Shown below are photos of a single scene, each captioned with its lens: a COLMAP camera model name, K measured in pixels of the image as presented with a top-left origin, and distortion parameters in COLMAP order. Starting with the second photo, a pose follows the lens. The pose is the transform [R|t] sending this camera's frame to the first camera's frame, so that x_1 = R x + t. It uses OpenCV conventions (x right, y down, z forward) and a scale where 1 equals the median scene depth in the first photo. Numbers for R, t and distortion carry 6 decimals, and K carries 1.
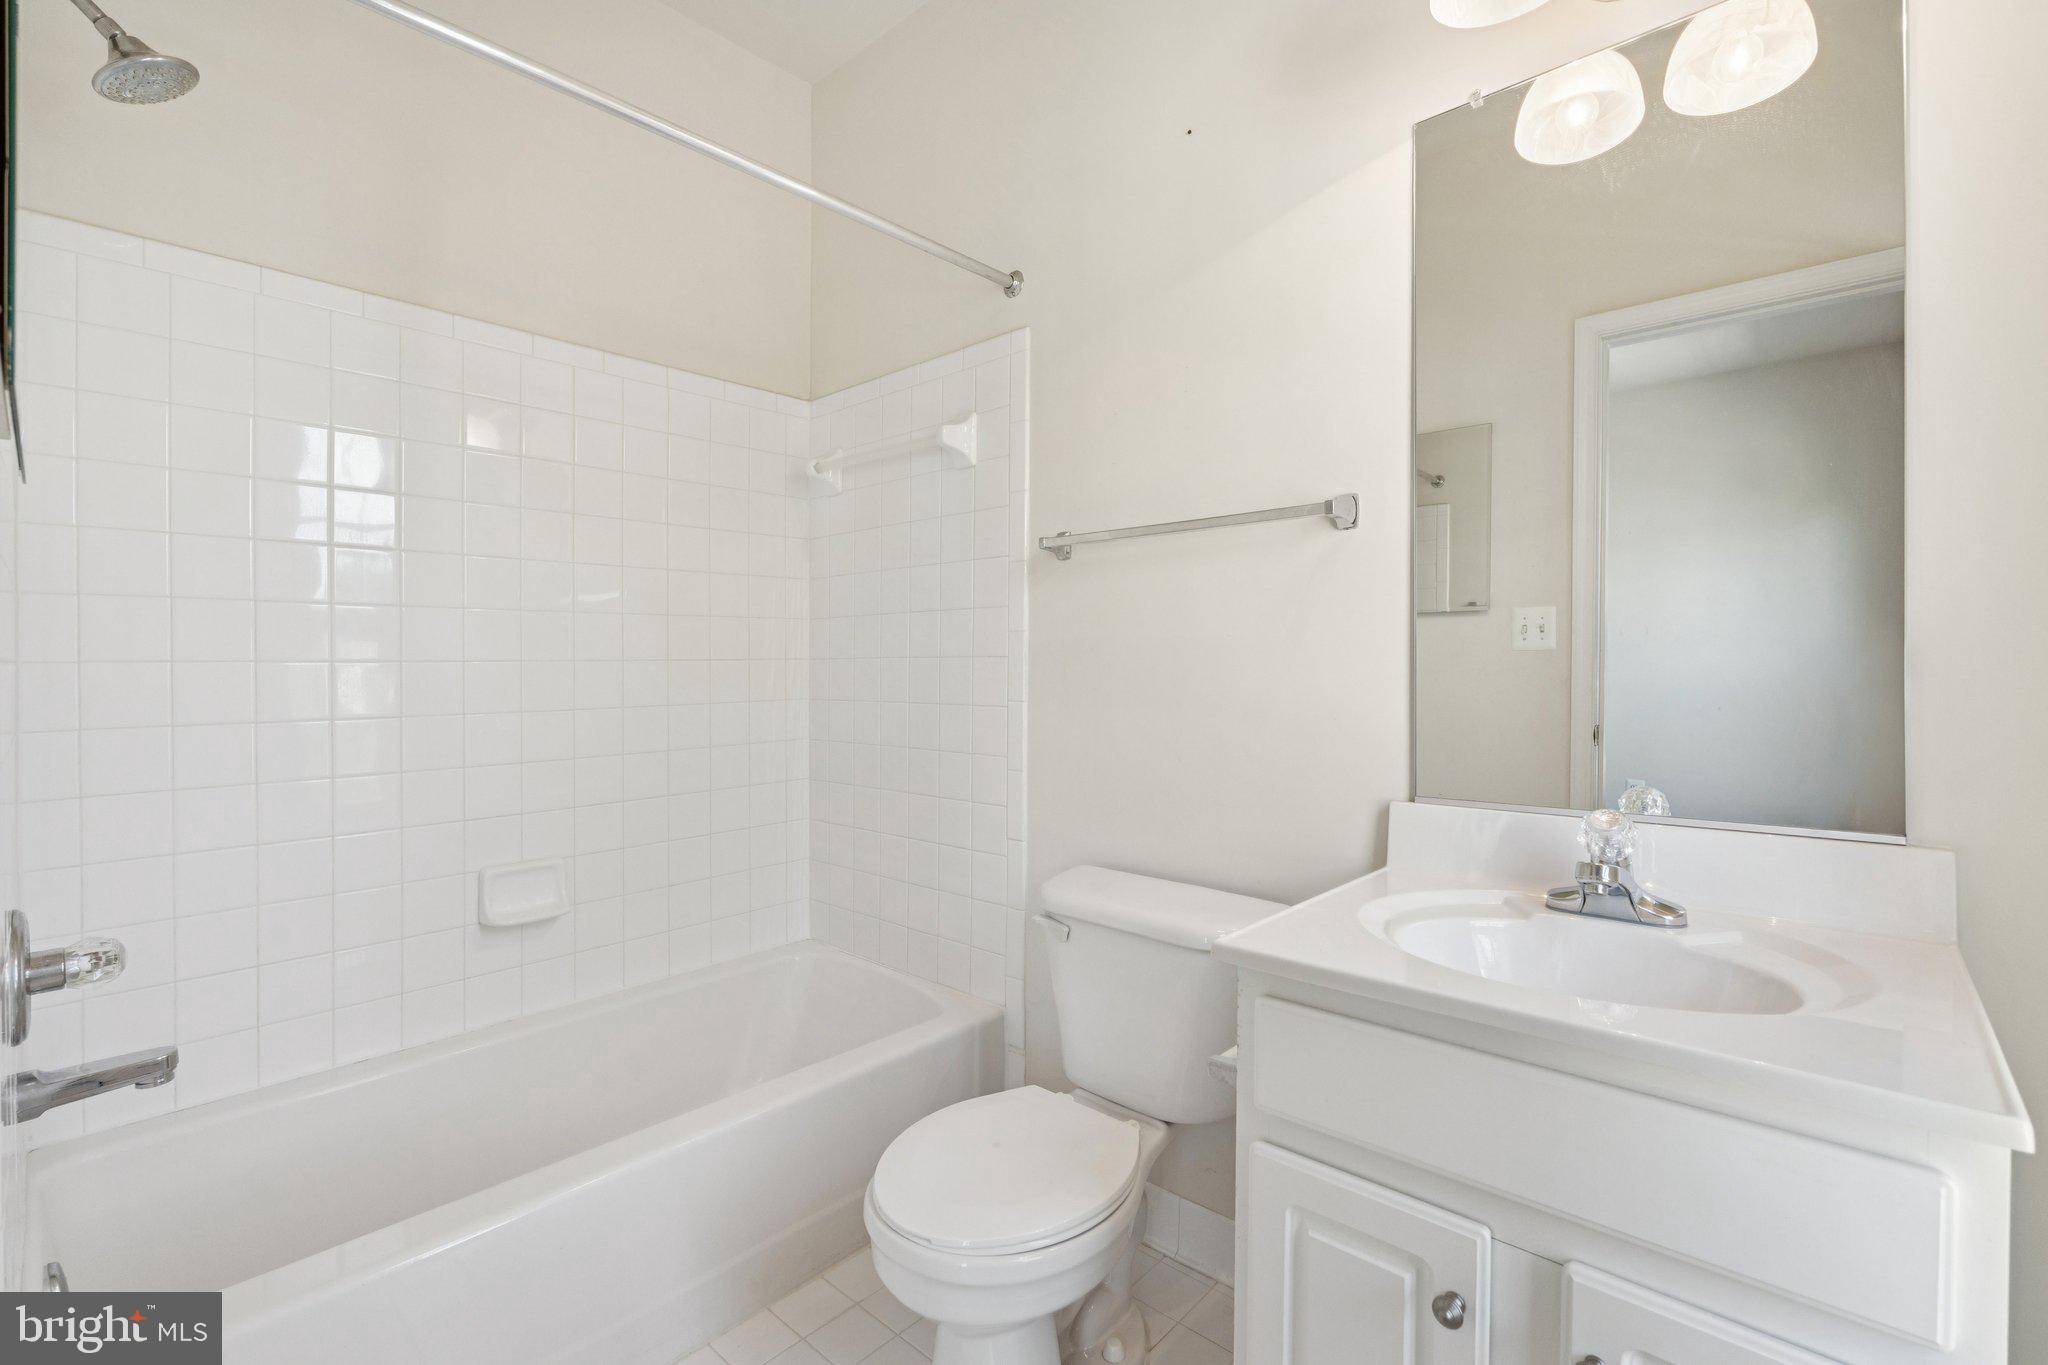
lens RADIAL K [[877.9, 0, 1024.0], [0, 877.9, 682.5], [0, 0, 1]] dist [-0.000450, 0.000305]
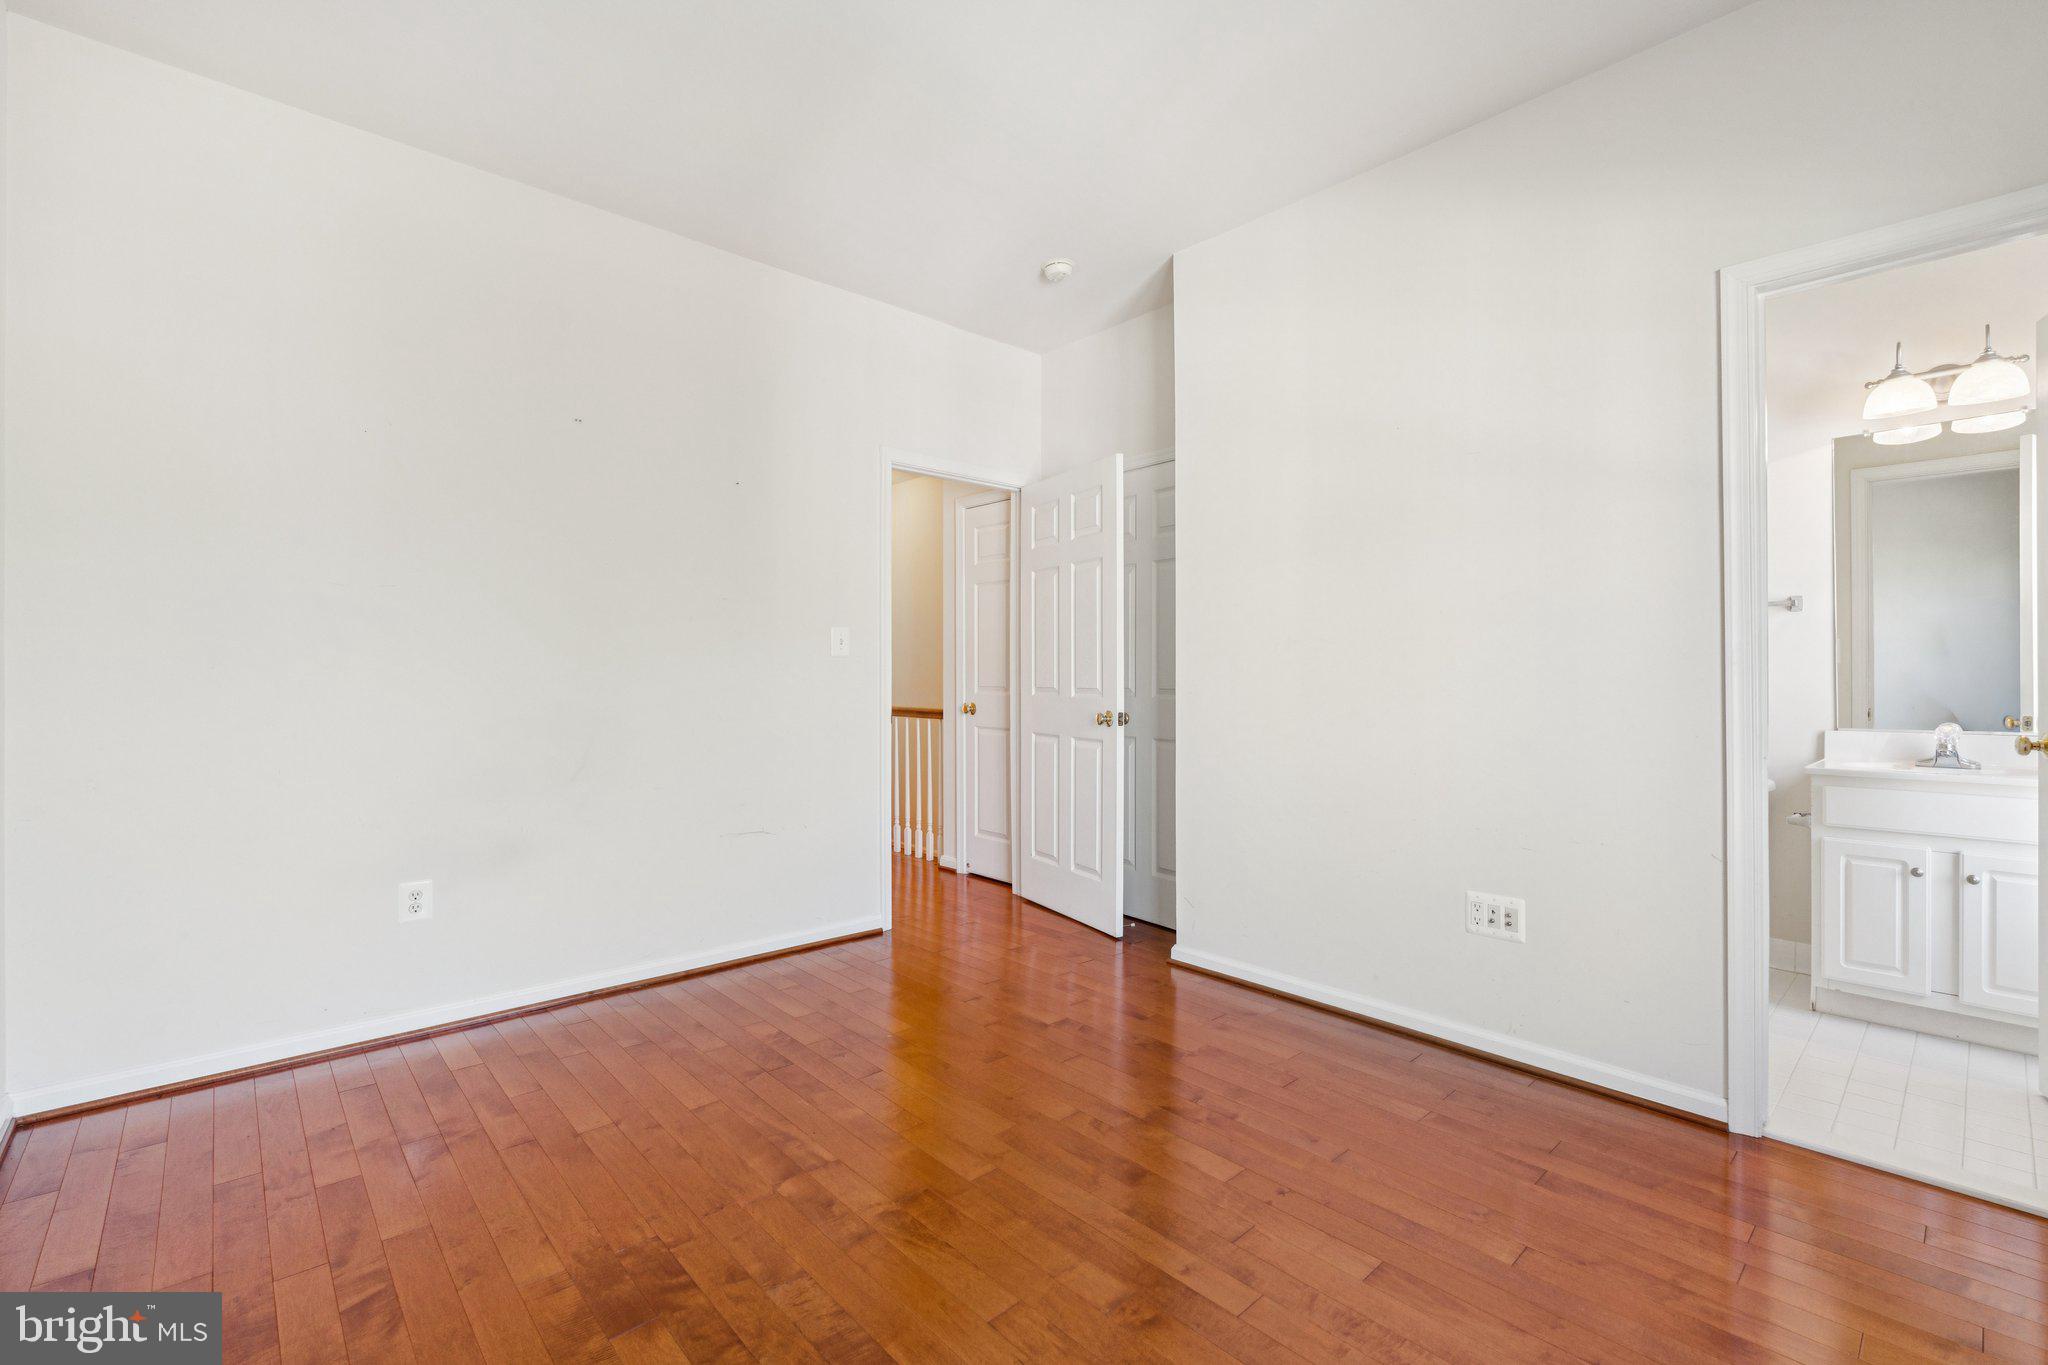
lens RADIAL K [[877.9, 0, 1024.0], [0, 877.9, 682.5], [0, 0, 1]] dist [-0.000450, 0.000305]
pose [[0.996629, 0.002048, -0.082013, -1.870539], [-0.003281, 0.999883, -0.014910, 0.066111], [0.081973, 0.015129, 0.996520, -1.840531]]
